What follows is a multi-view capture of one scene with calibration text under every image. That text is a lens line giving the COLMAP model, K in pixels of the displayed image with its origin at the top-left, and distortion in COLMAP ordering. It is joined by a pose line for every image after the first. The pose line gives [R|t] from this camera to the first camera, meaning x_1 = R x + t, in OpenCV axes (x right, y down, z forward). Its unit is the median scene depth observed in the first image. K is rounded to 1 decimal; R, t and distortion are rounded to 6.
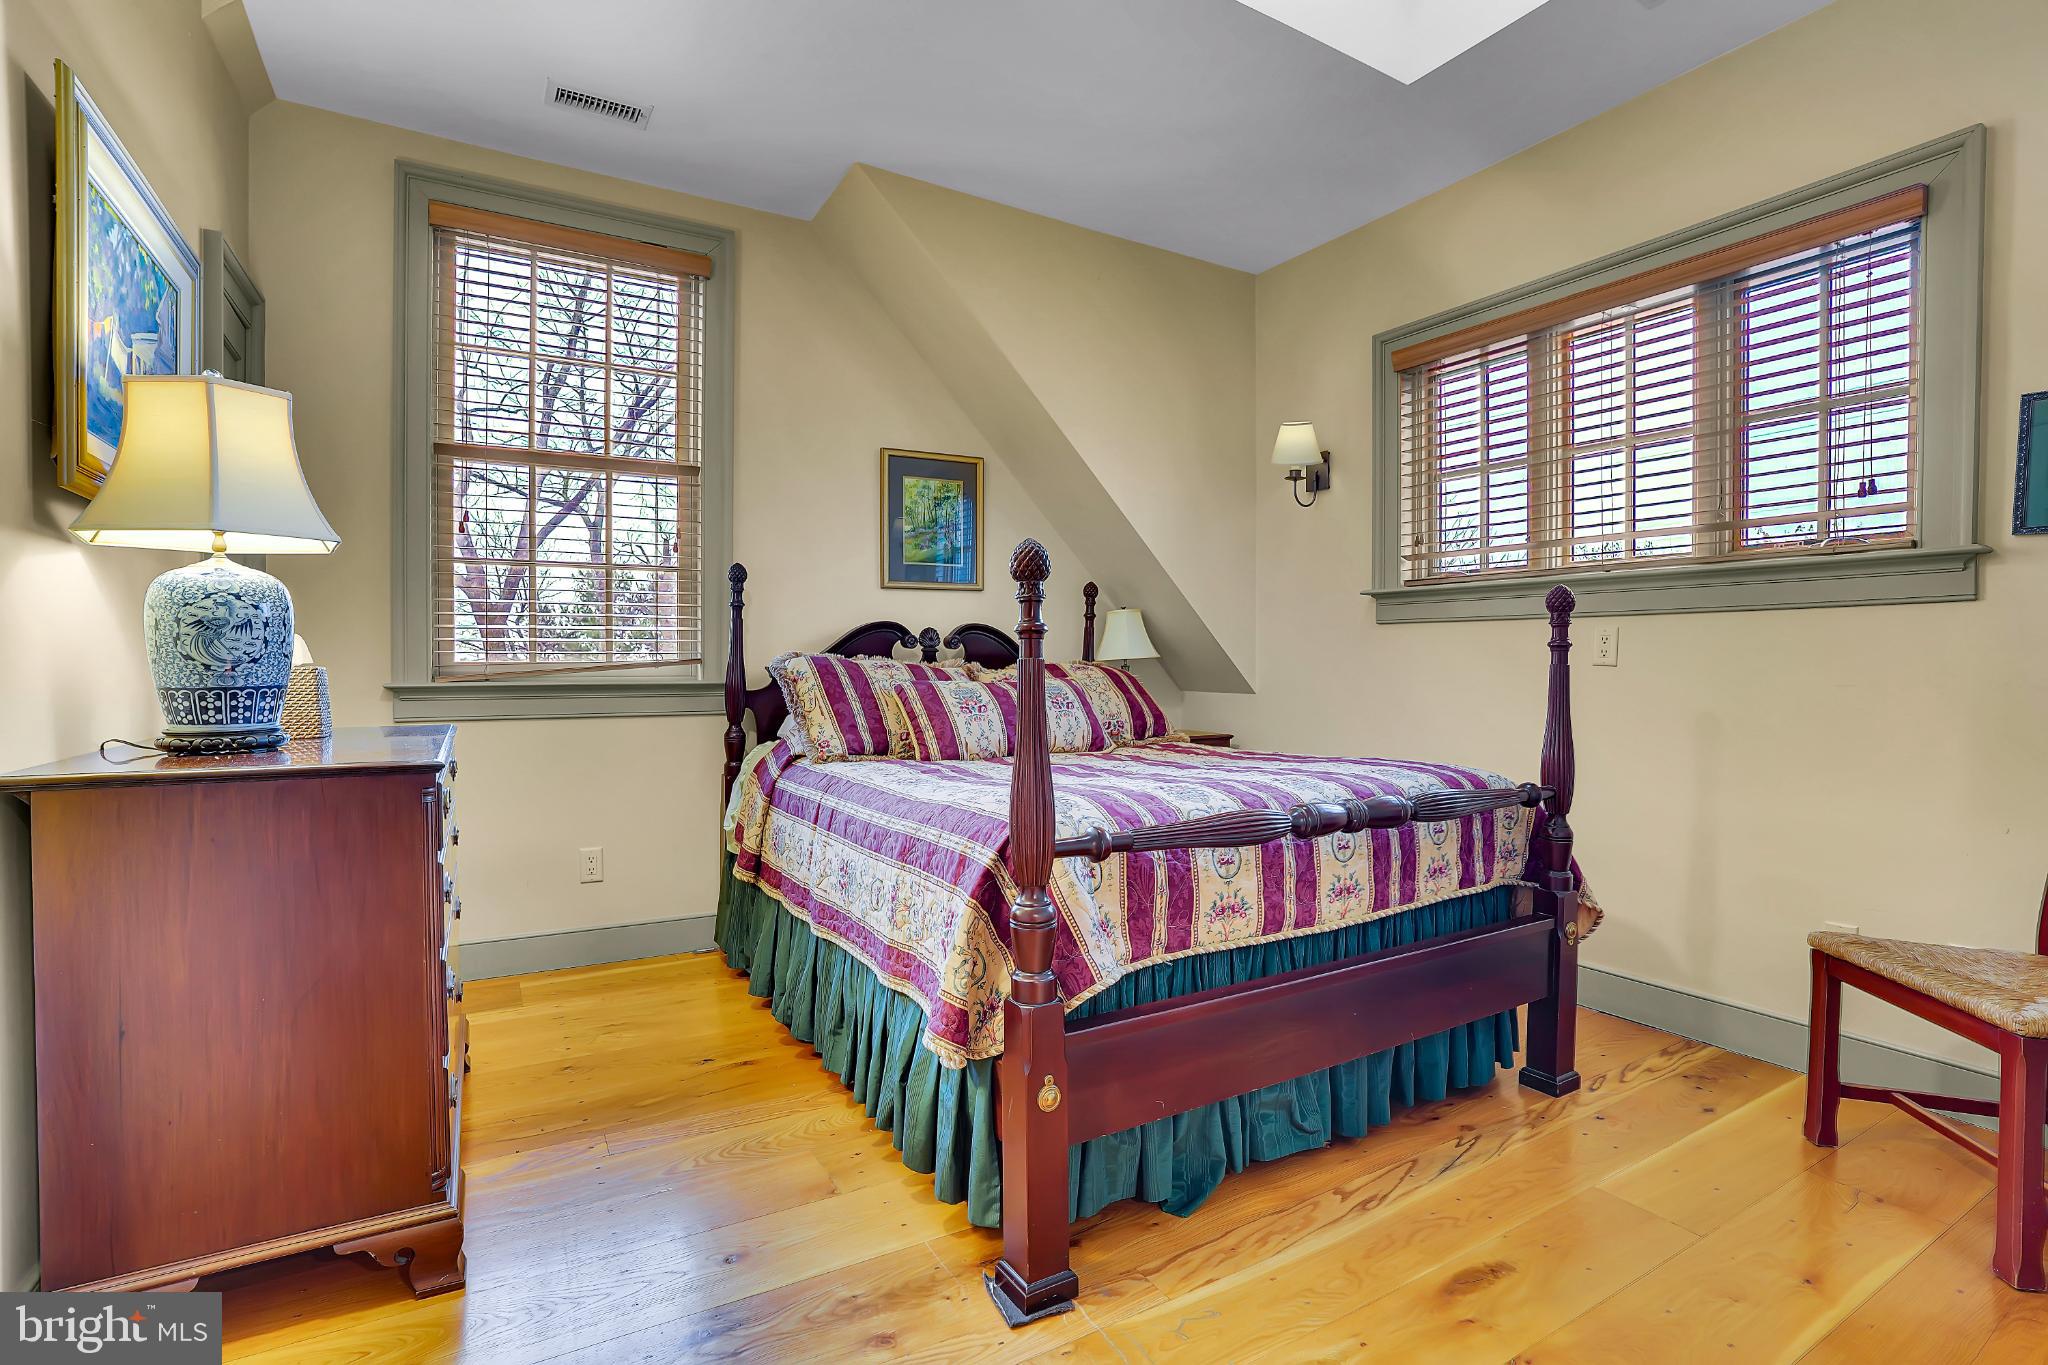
lens RADIAL K [[940.4, 0, 1024.0], [0, 940.4, 682.5], [0, 0, 1]] dist [-0.038592, 0.000310]
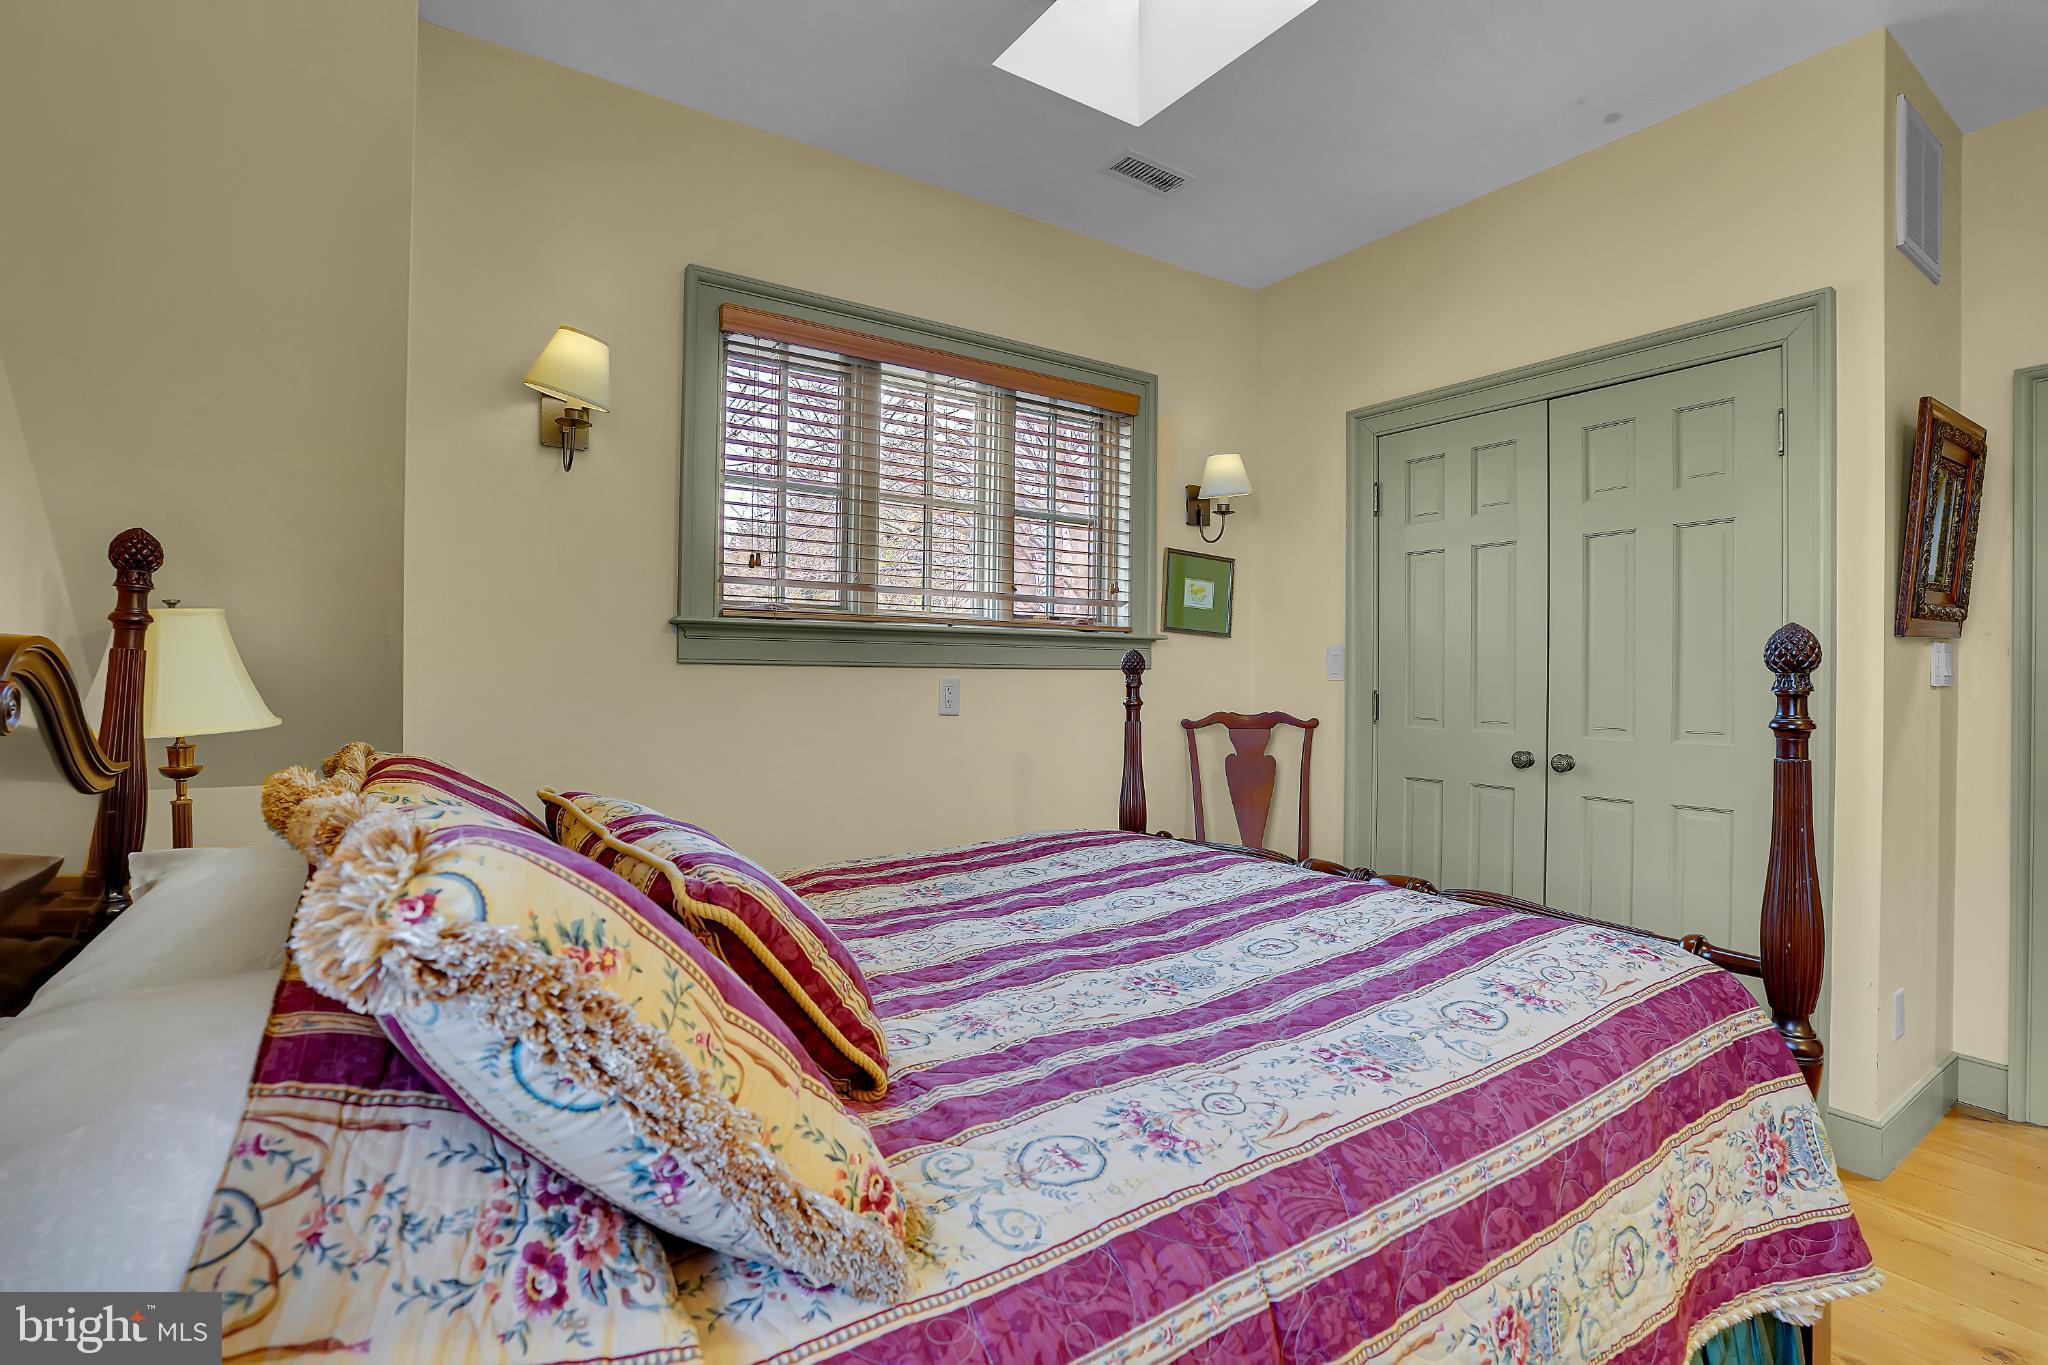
lens RADIAL K [[944.9, 0, 1024.0], [0, 944.9, 682.5], [0, 0, 1]] dist [-0.087564, 0.000100]
pose [[-0.066500, 0.009797, 0.997738, -0.370791], [0.026249, 0.999623, -0.008066, -0.046098], [-0.997441, 0.025653, -0.066733, 0.904663]]
